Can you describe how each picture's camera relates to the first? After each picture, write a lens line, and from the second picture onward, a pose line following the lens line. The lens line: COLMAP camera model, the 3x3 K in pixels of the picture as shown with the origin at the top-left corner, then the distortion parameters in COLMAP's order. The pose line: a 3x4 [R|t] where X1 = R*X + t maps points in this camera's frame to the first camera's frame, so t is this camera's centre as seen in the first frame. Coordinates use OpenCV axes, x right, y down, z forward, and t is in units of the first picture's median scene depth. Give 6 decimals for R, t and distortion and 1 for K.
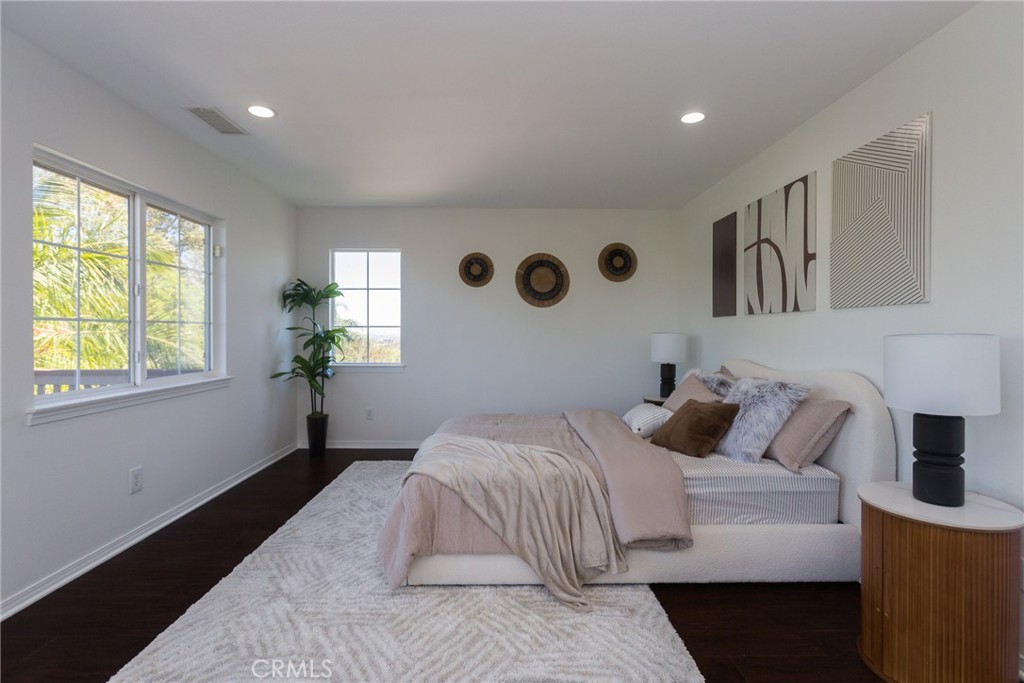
lens RADIAL K [[485.2, 0, 512.0], [0, 485.2, 336.8], [0, 0, 1]] dist [-0.001192, -0.000279]
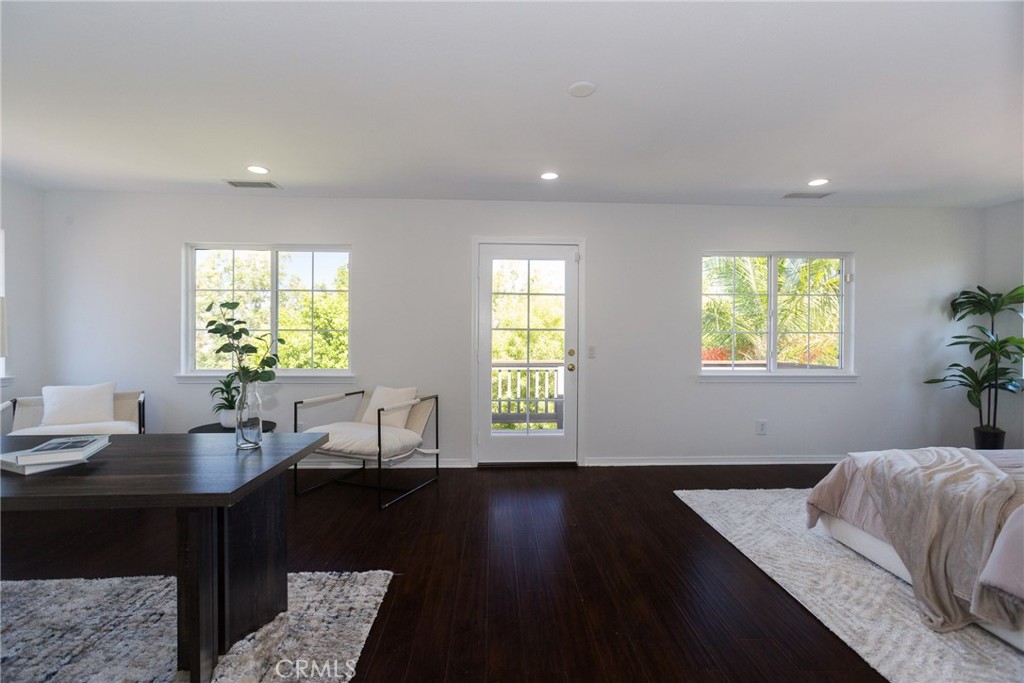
lens RADIAL K [[478.5, 0, 513.3], [0, 478.5, 339.5], [0, 0, 1]] dist [0.002074, 0.002290]
pose [[0.018341, 0.009007, -0.999791, 0.668317], [-0.017142, 0.999815, 0.008693, -0.005878], [0.999685, 0.016979, 0.018492, 0.078952]]
